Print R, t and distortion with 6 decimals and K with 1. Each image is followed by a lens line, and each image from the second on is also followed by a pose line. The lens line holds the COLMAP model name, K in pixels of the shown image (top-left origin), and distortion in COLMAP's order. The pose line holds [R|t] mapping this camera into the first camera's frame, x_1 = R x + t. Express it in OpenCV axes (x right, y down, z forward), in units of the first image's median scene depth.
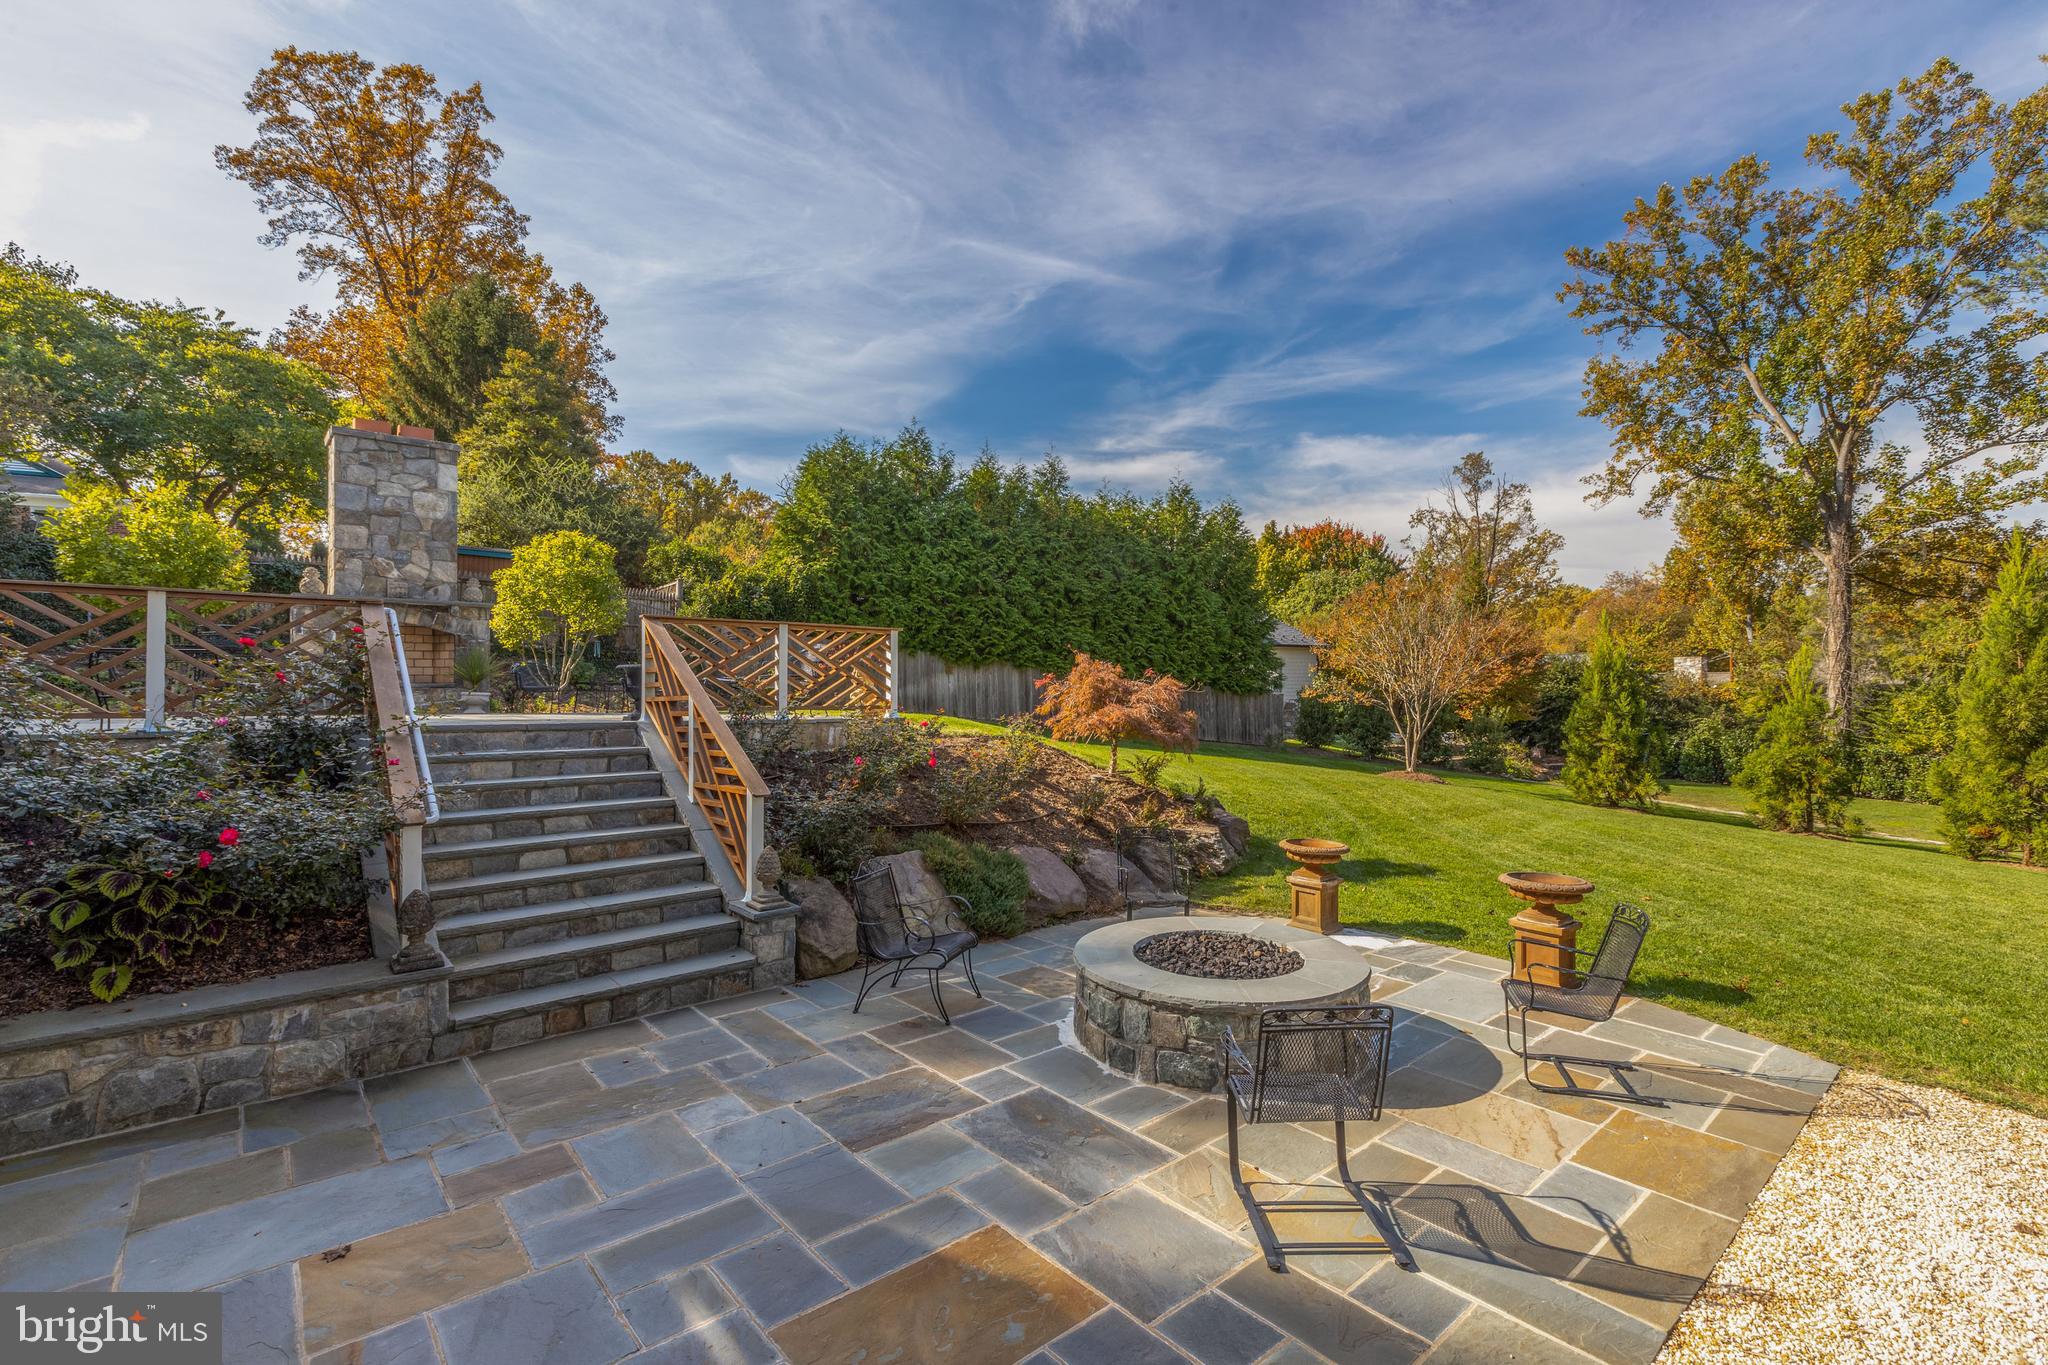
lens RADIAL K [[911.0, 0, 1029.6], [0, 911.0, 677.8], [0, 0, 1]] dist [0.001066, -0.001782]
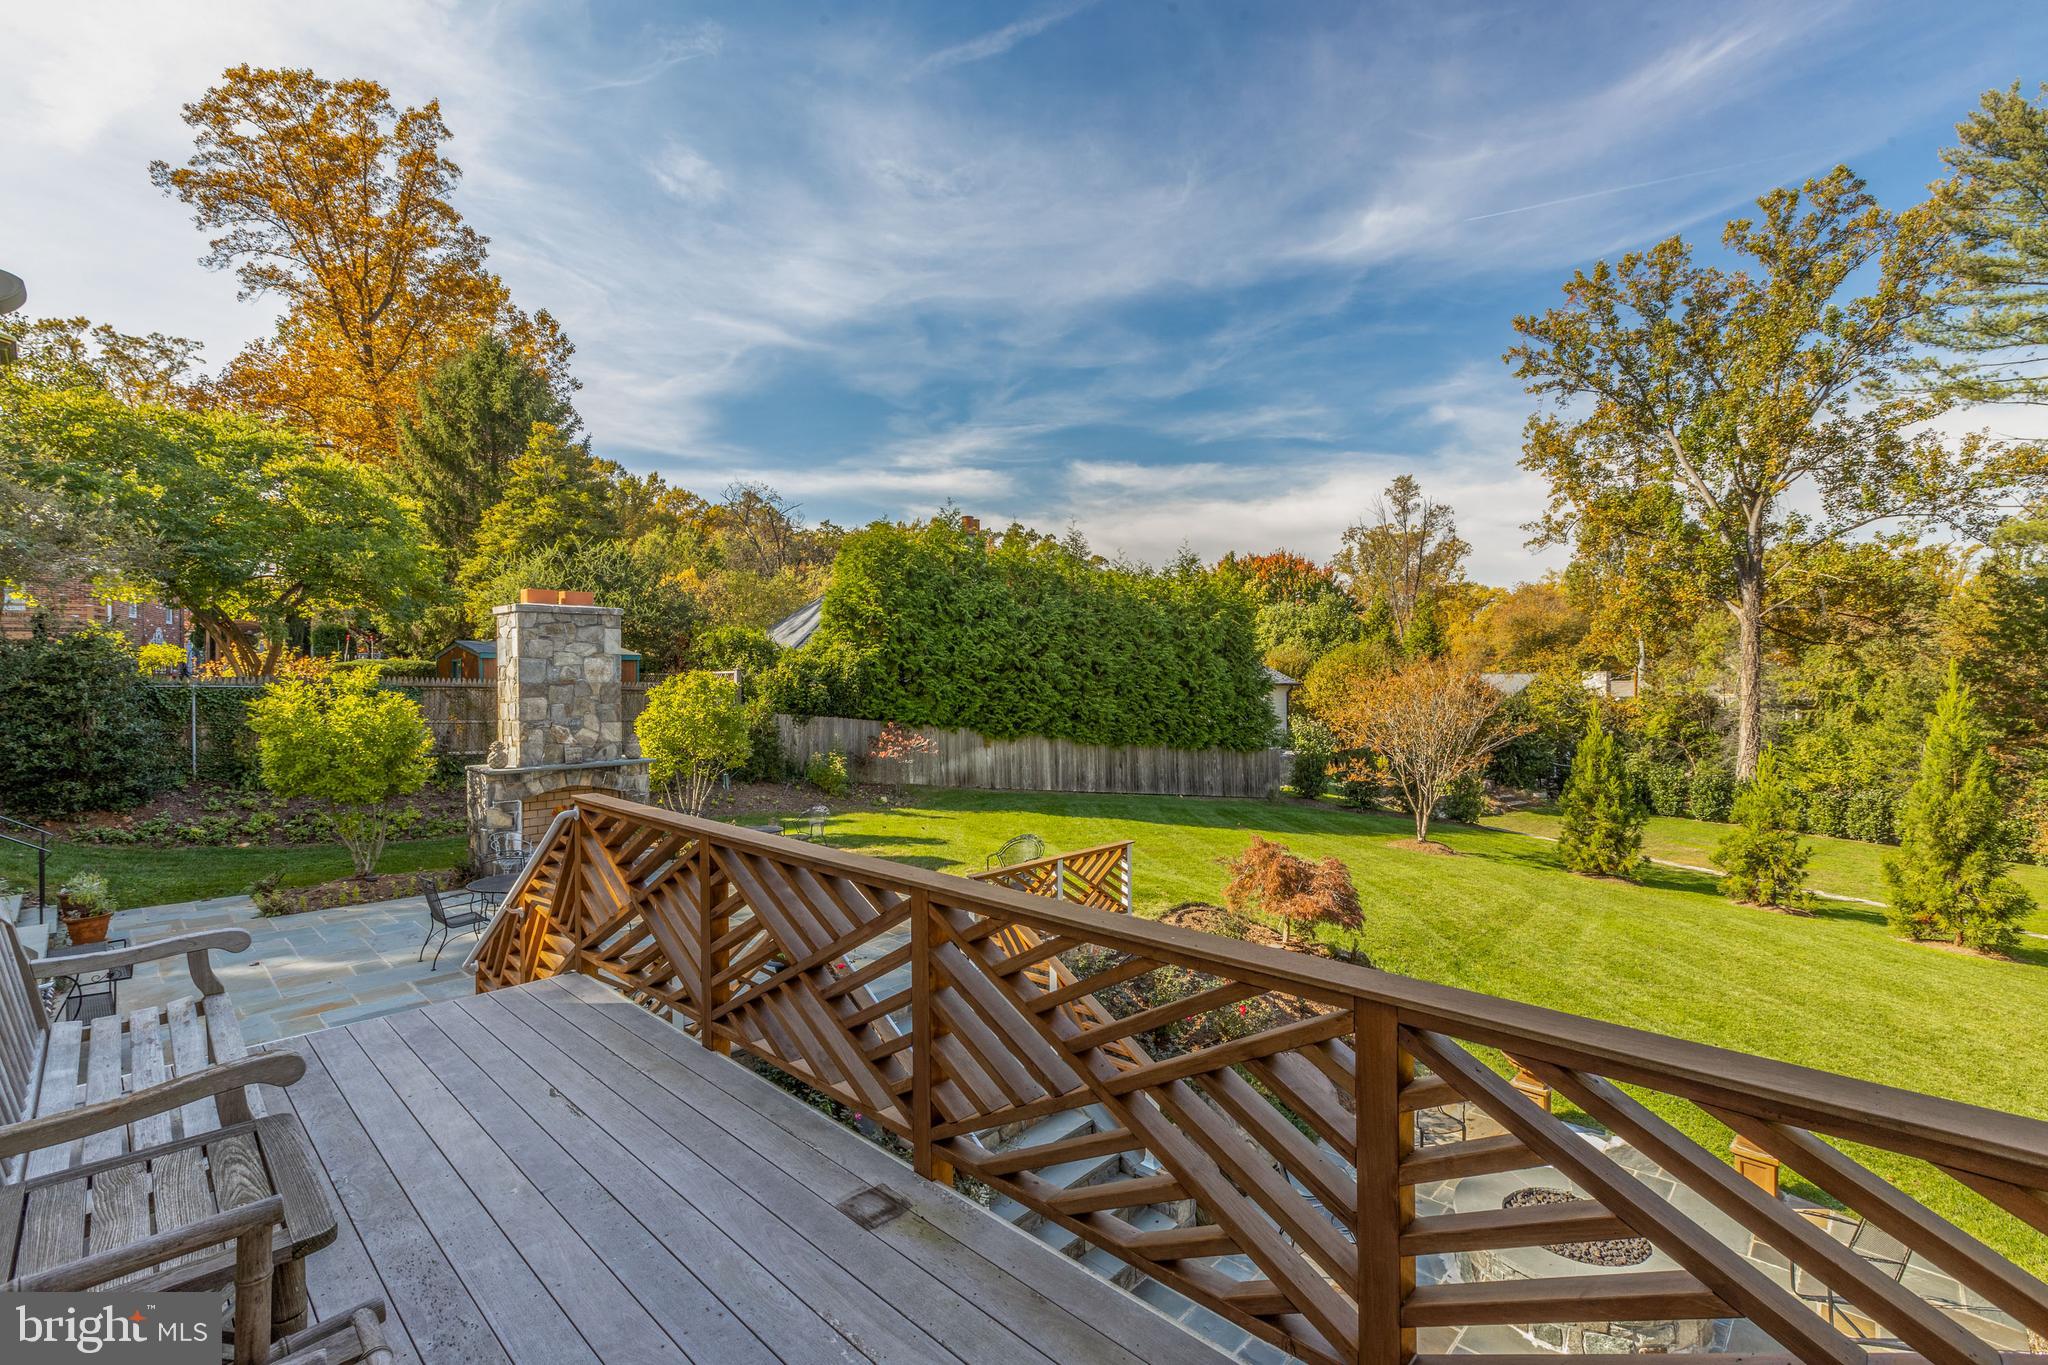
lens RADIAL K [[911.0, 0, 1029.6], [0, 911.0, 677.8], [0, 0, 1]] dist [0.001066, -0.001782]
pose [[0.995419, -0.006965, 0.095355, -0.133416], [0.005357, 0.999839, 0.017113, -0.097774], [-0.095459, -0.016524, 0.995296, -0.042011]]
